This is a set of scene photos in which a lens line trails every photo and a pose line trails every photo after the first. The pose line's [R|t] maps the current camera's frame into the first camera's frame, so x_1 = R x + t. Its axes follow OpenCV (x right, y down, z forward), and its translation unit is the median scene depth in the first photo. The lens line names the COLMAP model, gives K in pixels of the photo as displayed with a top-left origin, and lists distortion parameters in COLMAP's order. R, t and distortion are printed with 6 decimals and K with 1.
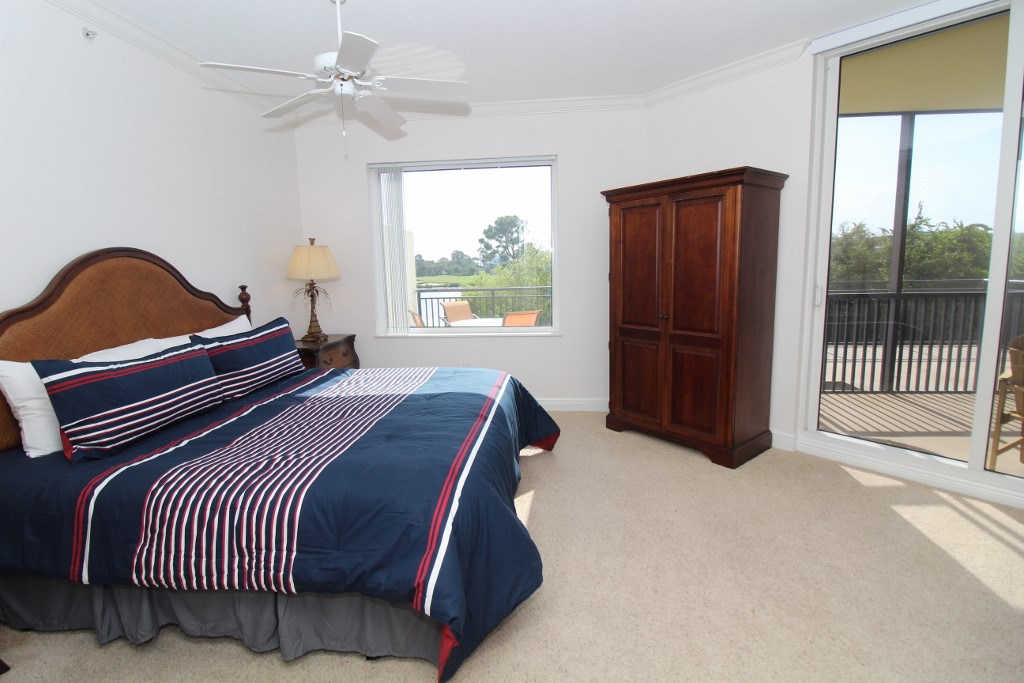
lens RADIAL K [[477.1, 0, 514.9], [0, 477.1, 342.7], [0, 0, 1]] dist [-0.012021, -0.004872]
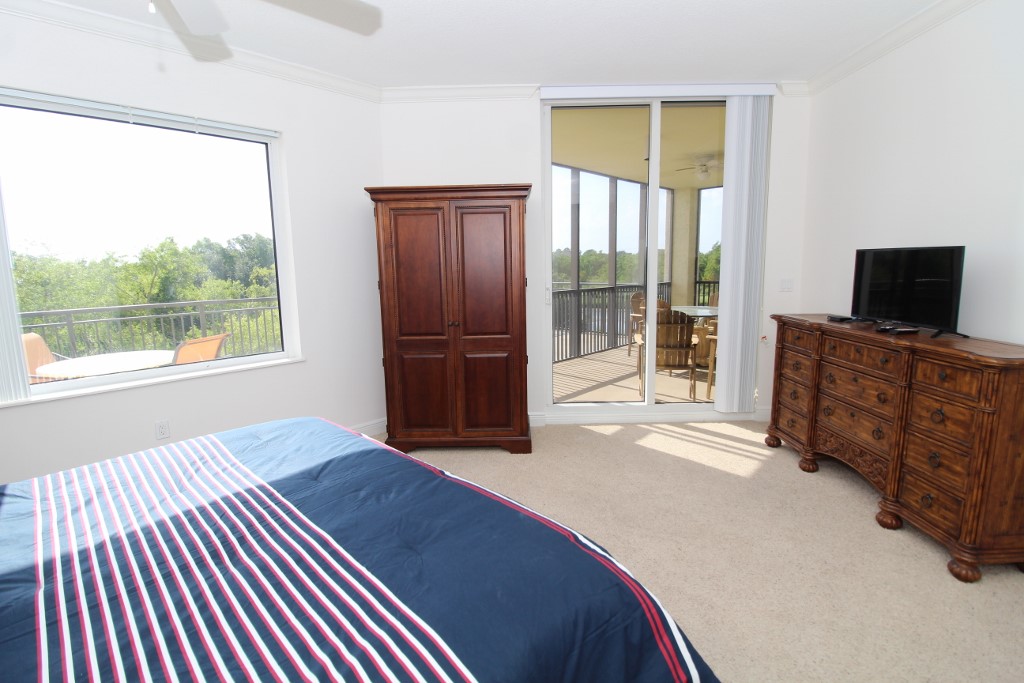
lens RADIAL K [[477.1, 0, 509.4], [0, 477.1, 338.5], [0, 0, 1]] dist [-0.012021, -0.004872]
pose [[0.628691, -0.110742, 0.769729, -0.368724], [0.129835, 0.990863, 0.036512, -0.044301], [-0.766740, 0.076982, 0.637325, 0.280692]]
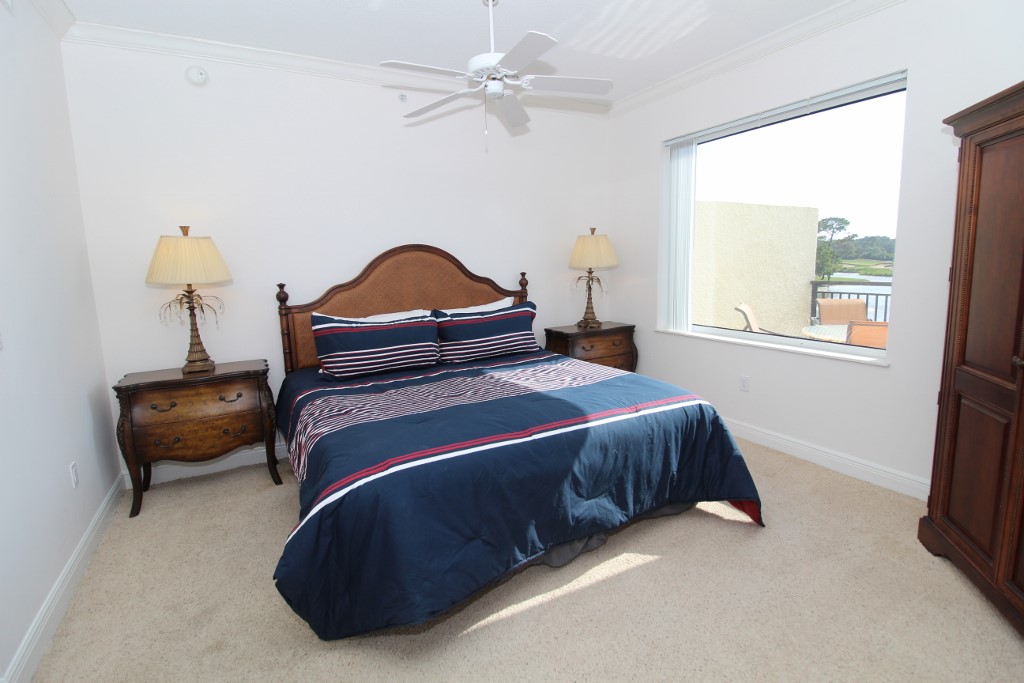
lens RADIAL K [[477.1, 0, 509.4], [0, 477.1, 341.4], [0, 0, 1]] dist [-0.012021, -0.004872]
pose [[0.559793, 0.143738, -0.816071, 0.396014], [-0.117843, 0.988640, 0.093298, -0.057066], [0.820210, 0.043941, 0.570372, 0.305423]]
